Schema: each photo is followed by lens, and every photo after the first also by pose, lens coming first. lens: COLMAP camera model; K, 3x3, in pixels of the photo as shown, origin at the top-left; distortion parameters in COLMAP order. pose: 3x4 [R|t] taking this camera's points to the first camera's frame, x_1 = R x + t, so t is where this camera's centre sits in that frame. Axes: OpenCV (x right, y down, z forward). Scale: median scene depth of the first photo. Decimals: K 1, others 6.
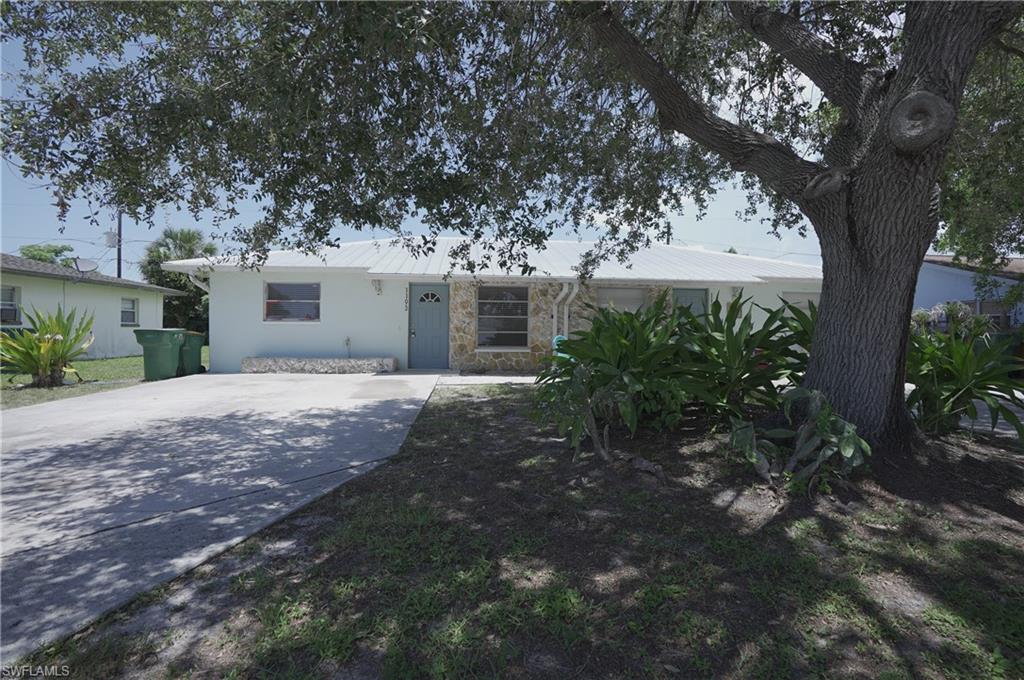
lens RADIAL K [[466.1, 0, 512.0], [0, 466.1, 340.0], [0, 0, 1]] dist [-0.038053, 0.000127]
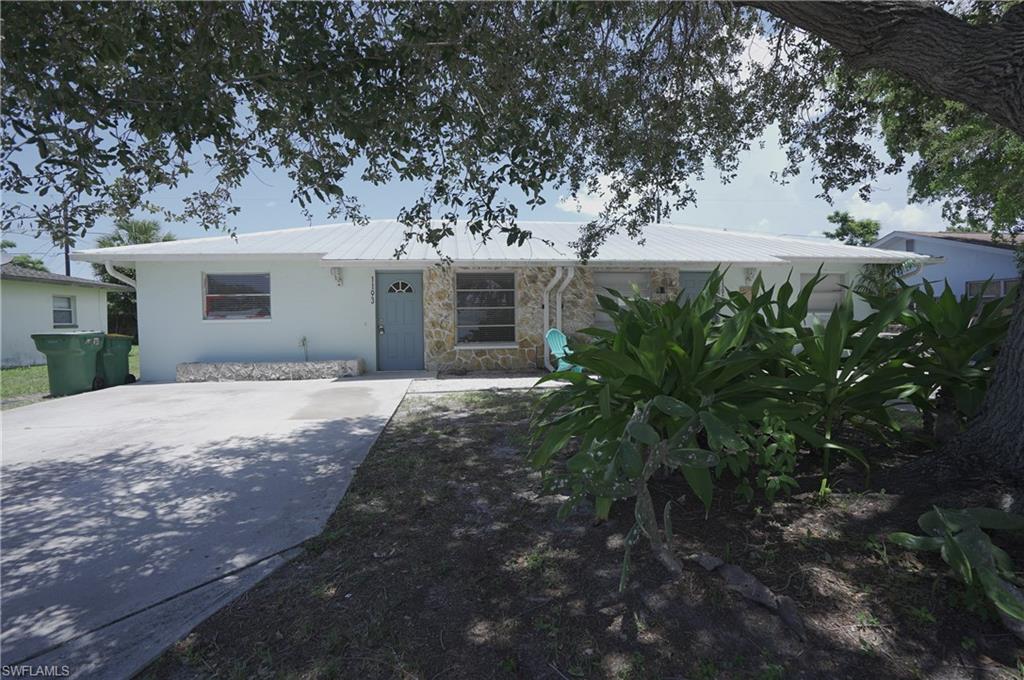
lens RADIAL K [[466.1, 0, 512.0], [0, 466.1, 340.0], [0, 0, 1]] dist [-0.038053, 0.000127]
pose [[0.999296, -0.023378, 0.029326, 0.002775], [0.022689, 0.999463, 0.023625, -0.013438], [-0.029862, -0.022943, 0.999291, 0.181598]]
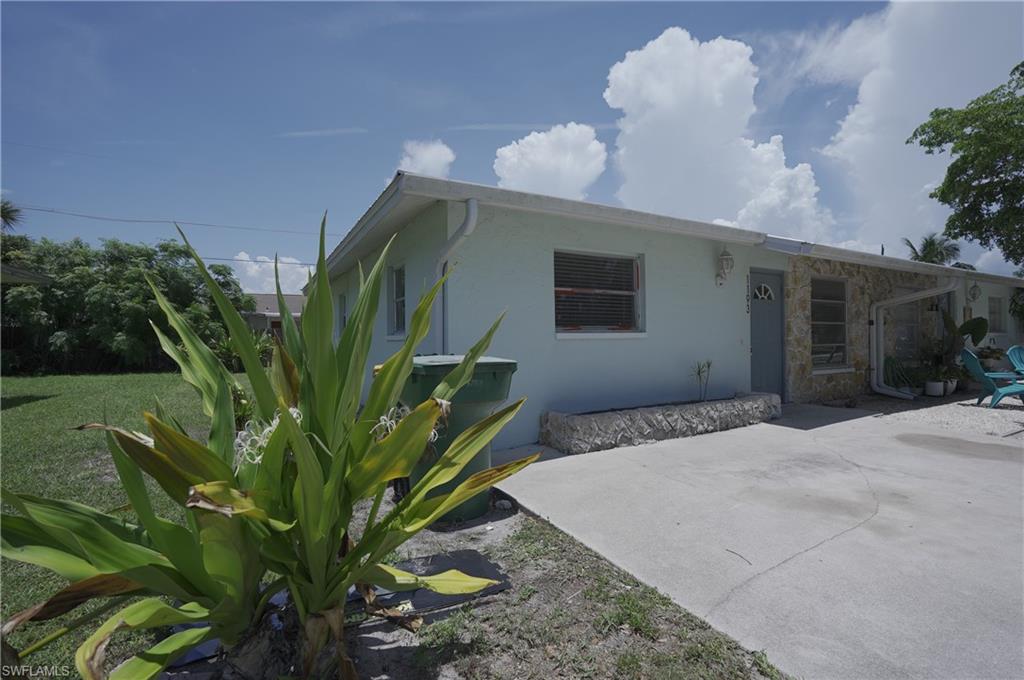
lens RADIAL K [[466.1, 0, 512.0], [0, 466.1, 340.0], [0, 0, 1]] dist [-0.038053, 0.000127]
pose [[0.913385, -0.018248, 0.406688, -0.993083], [0.026628, 0.999534, -0.014954, -0.036012], [-0.406225, 0.024488, 0.913445, 0.759048]]
